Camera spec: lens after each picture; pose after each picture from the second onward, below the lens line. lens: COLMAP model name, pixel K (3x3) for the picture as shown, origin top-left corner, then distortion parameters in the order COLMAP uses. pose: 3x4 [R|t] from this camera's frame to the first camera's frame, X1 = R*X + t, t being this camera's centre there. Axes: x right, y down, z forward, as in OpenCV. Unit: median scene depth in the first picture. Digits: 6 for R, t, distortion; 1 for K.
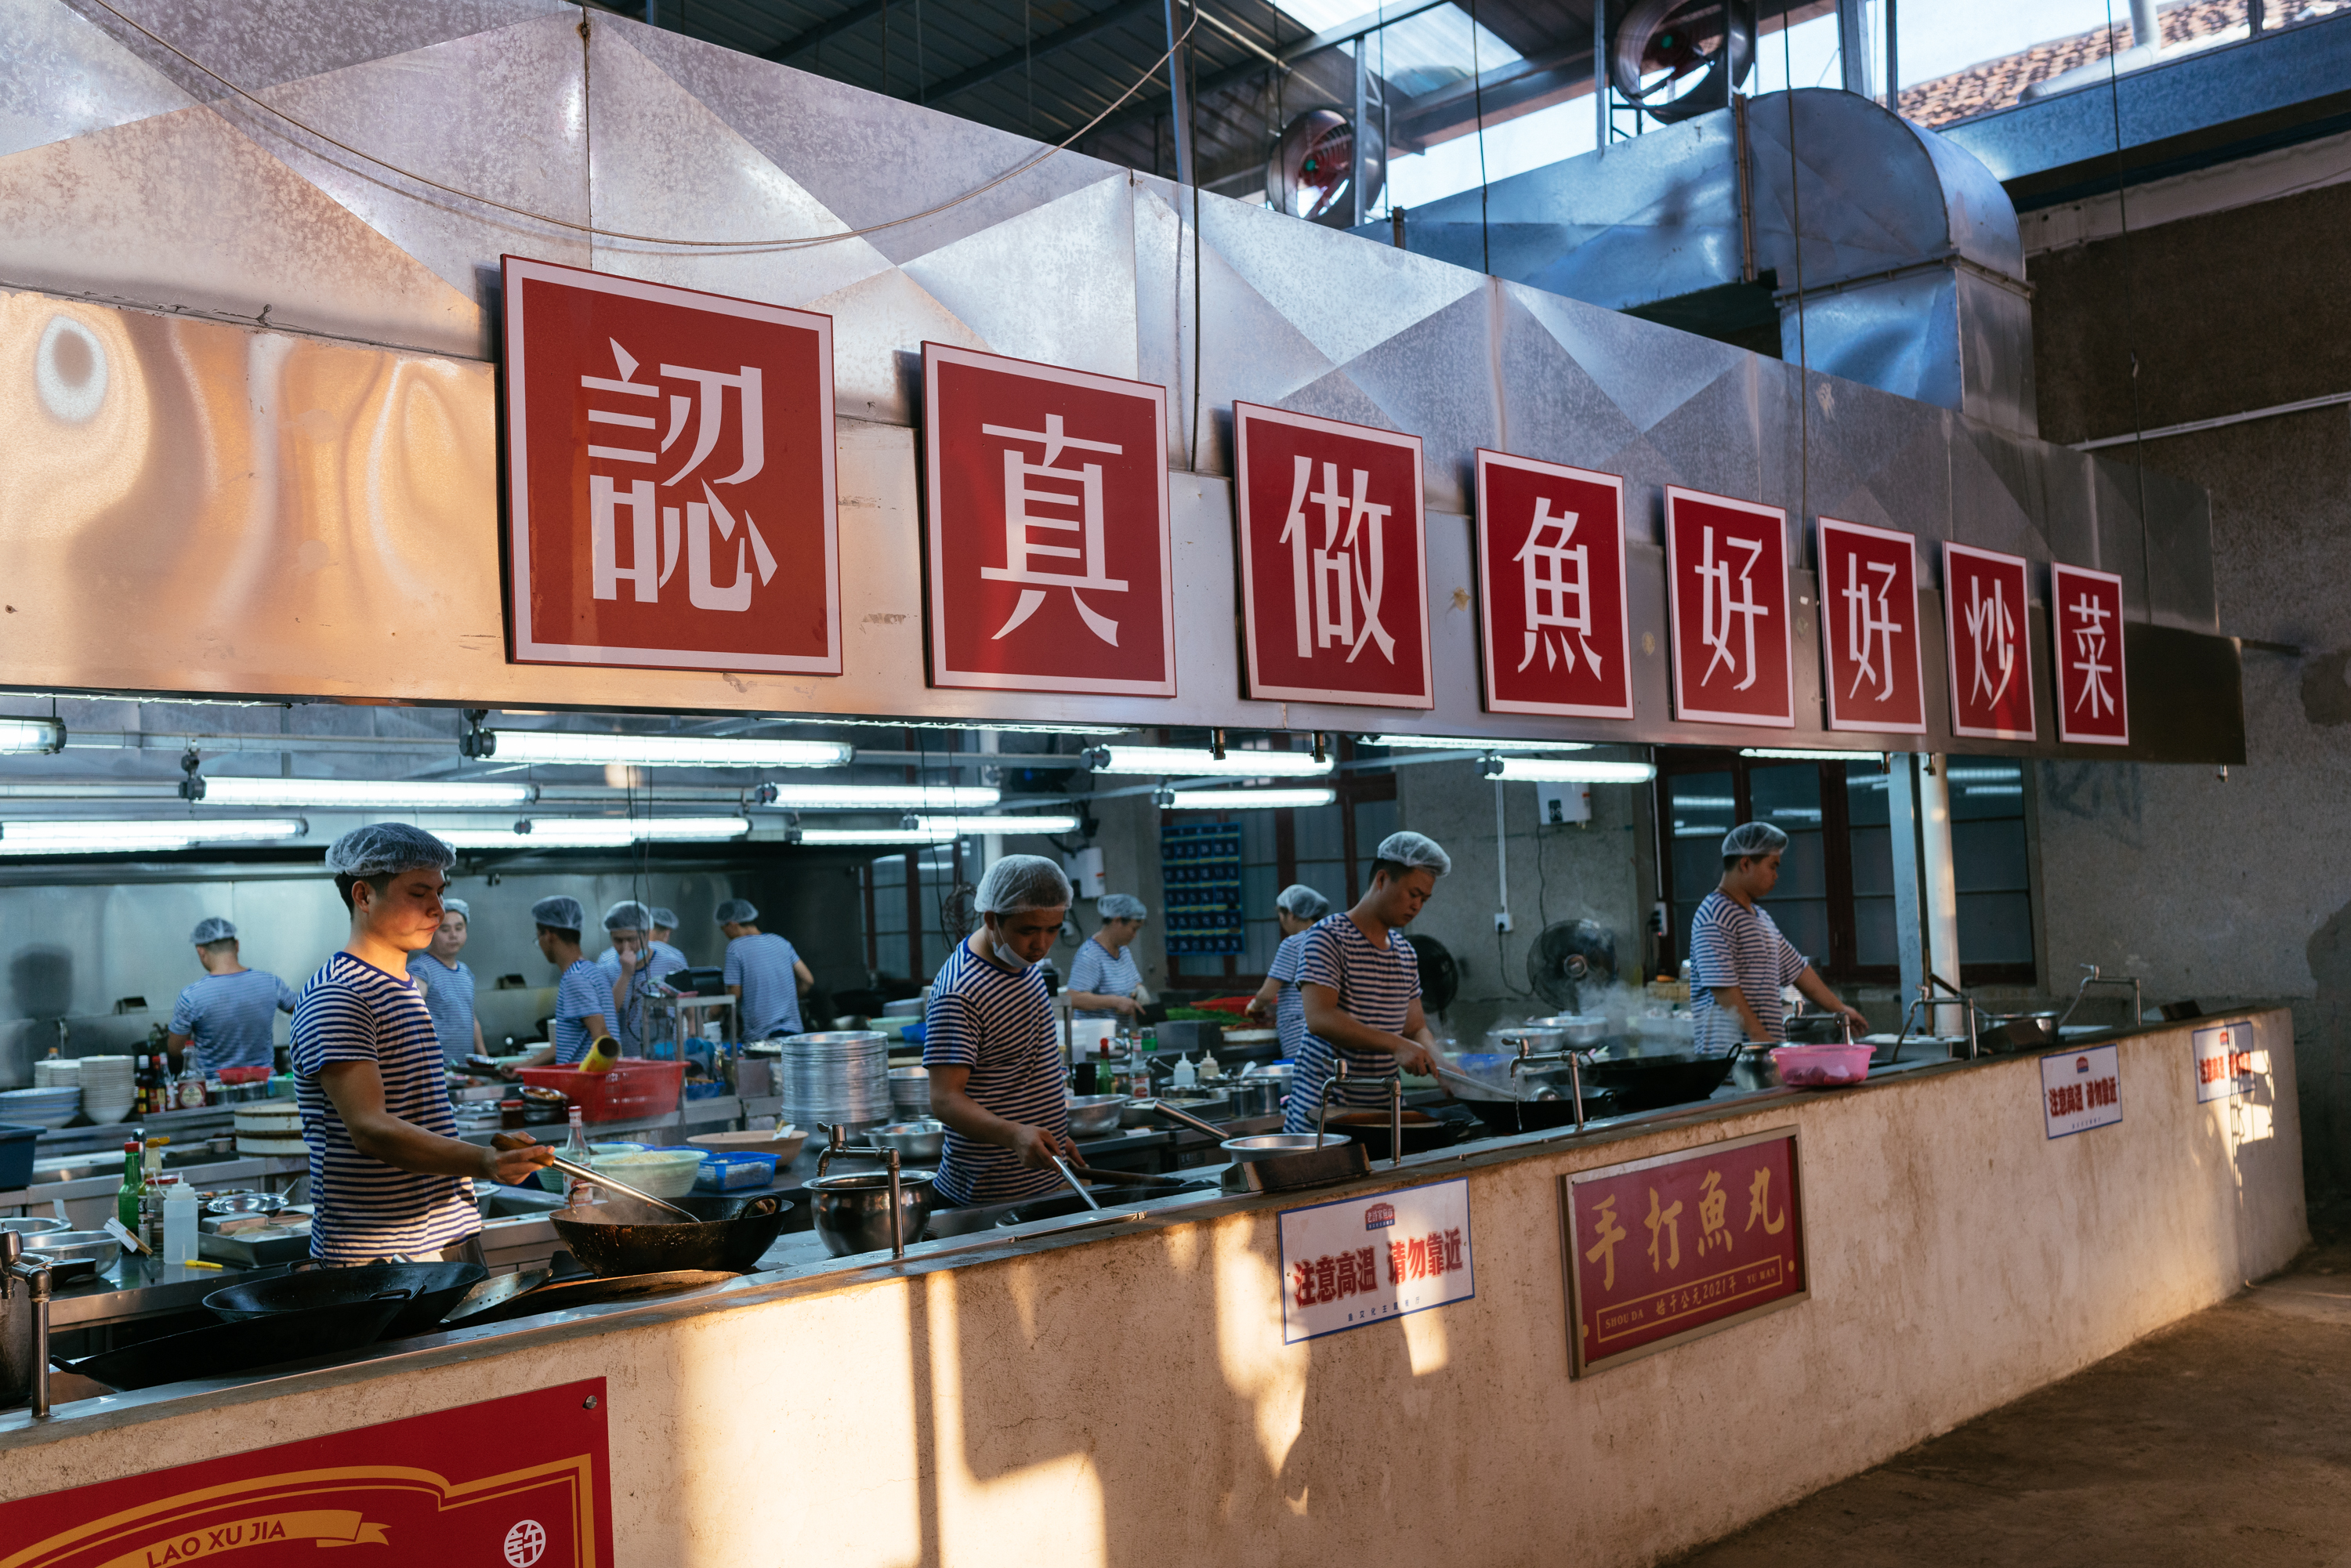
lens RADIAL K [[2208.9, 0, 1174.8], [0, 2208.9, 785.2], [0, 0, 1]] dist [0.018335, 0.000000]
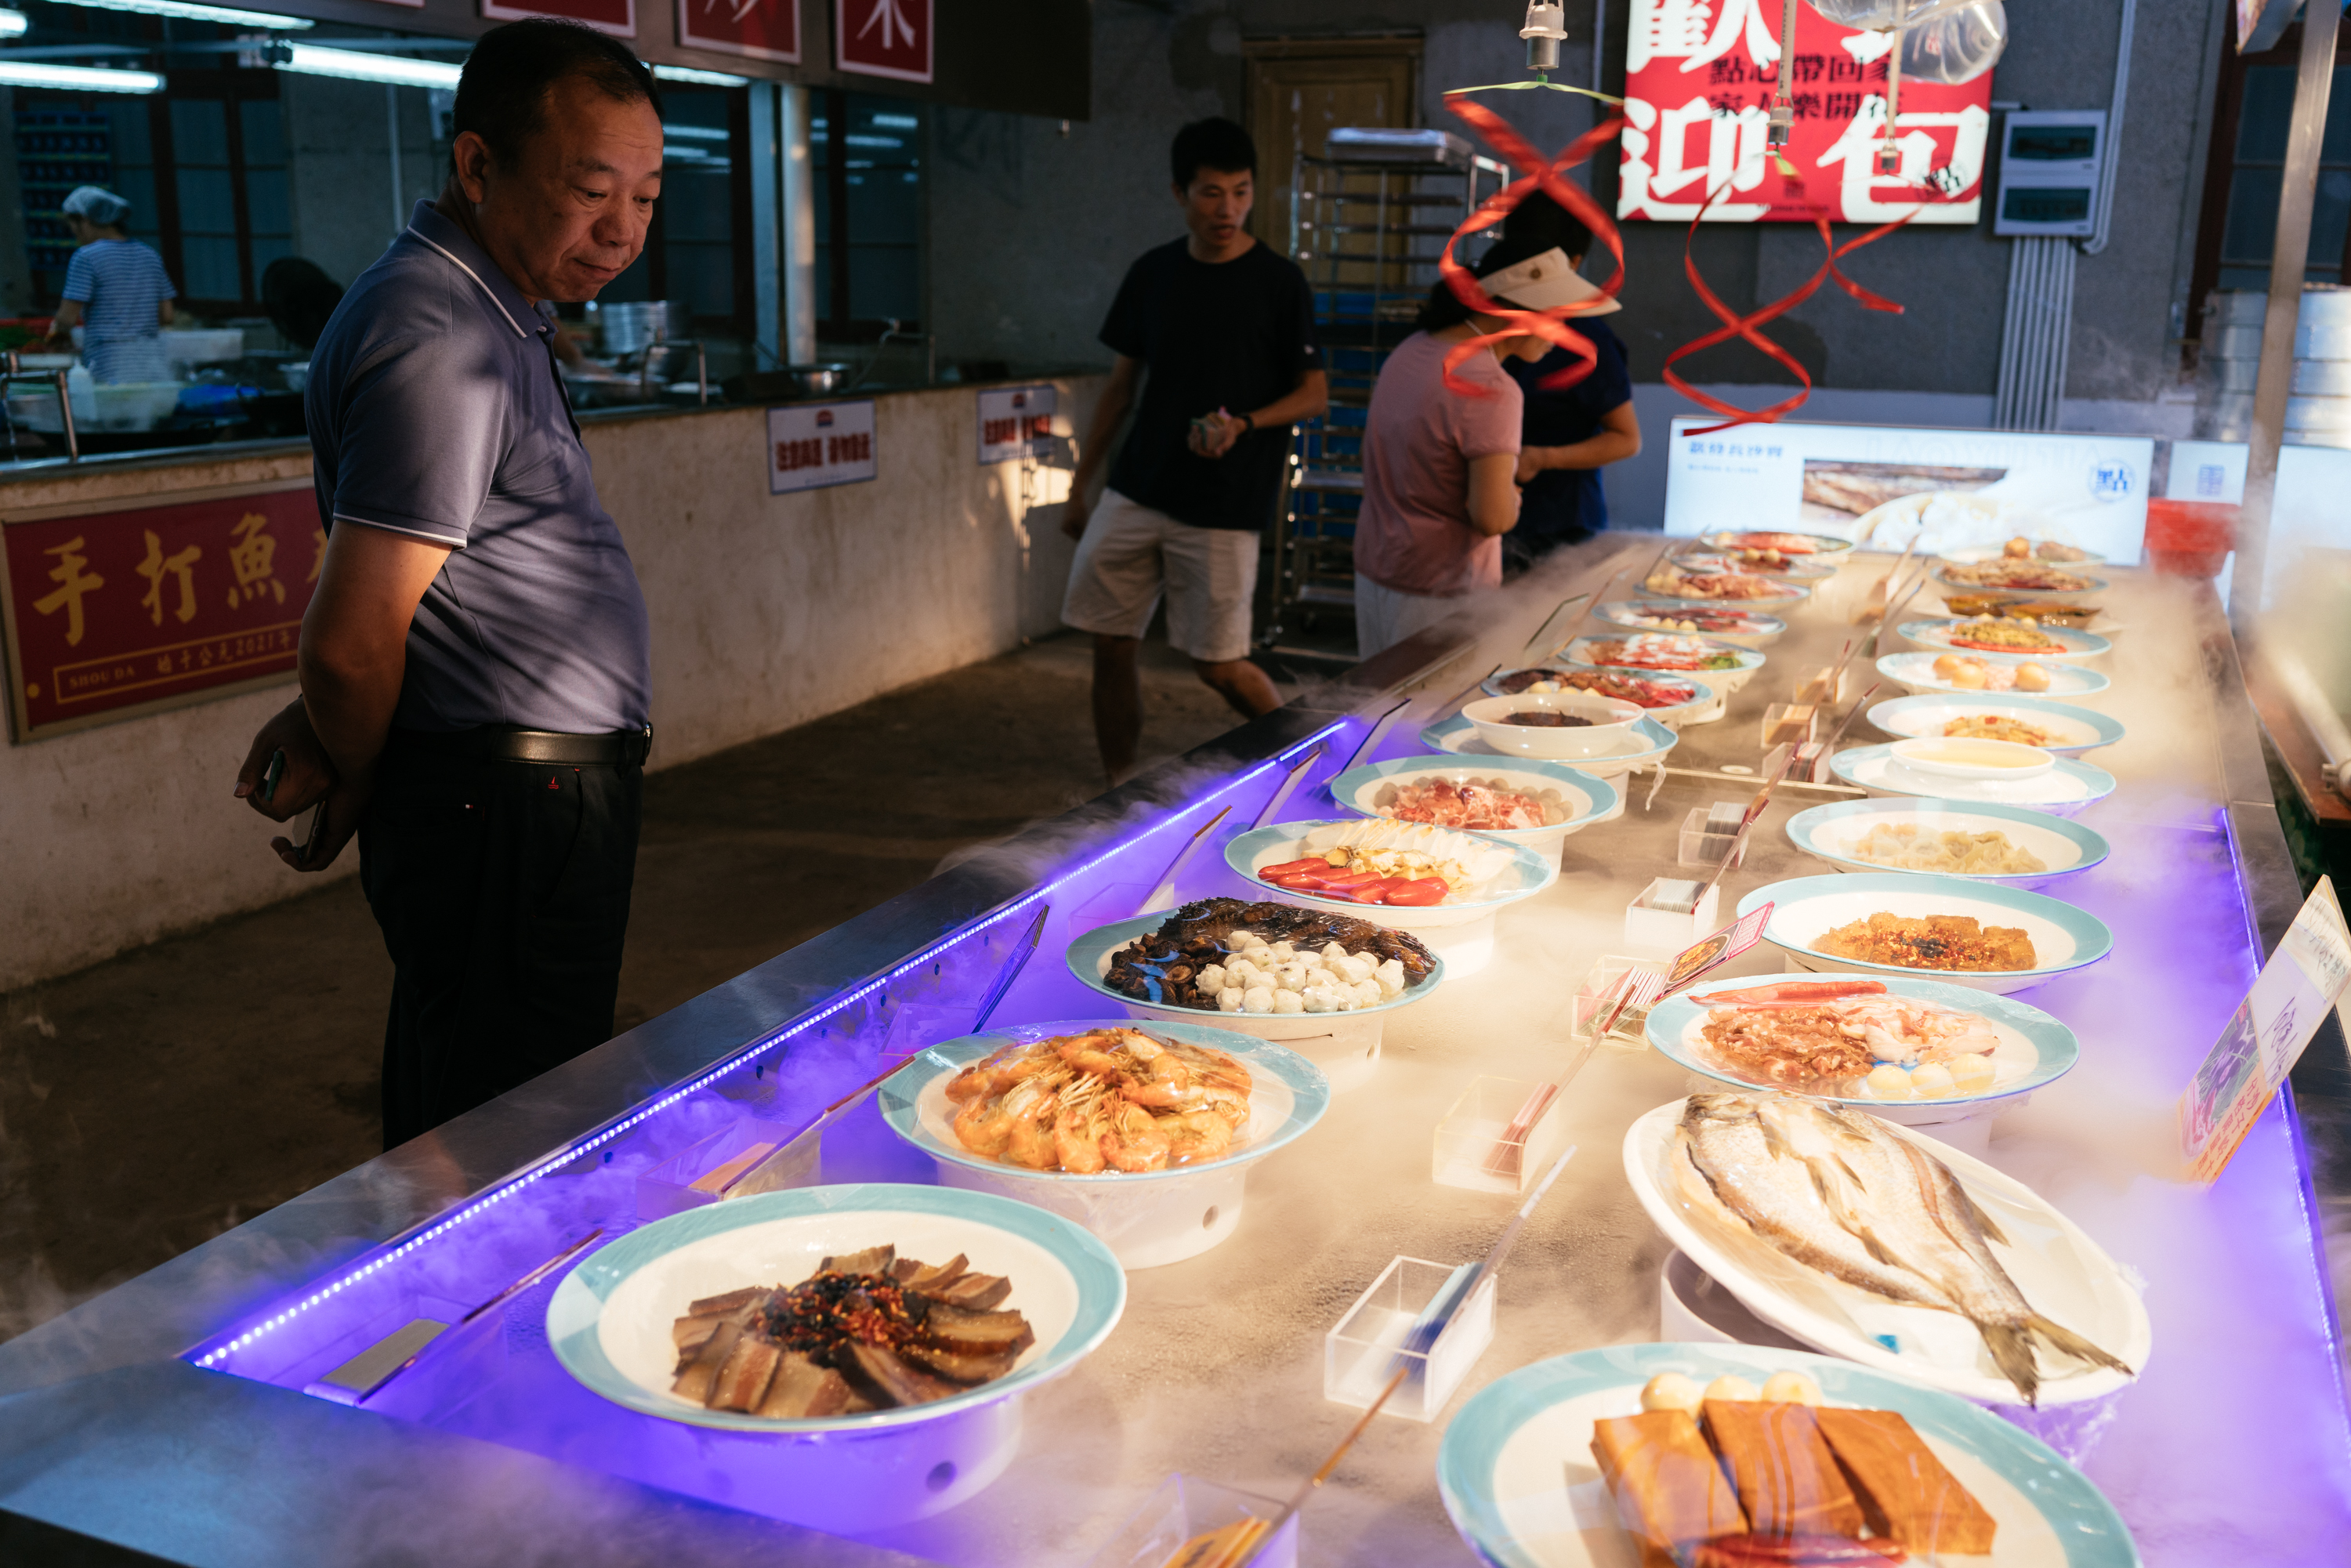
lens RADIAL K [[2208.9, 0, 1178.8], [0, 2208.9, 788.1], [0, 0, 1]] dist [0.018335, 0.000000]
pose [[0.937260, -0.022034, 0.347934, 0.200760], [-0.076808, 0.960428, 0.267728, 0.010100], [-0.340065, -0.277654, 0.898479, 0.034719]]
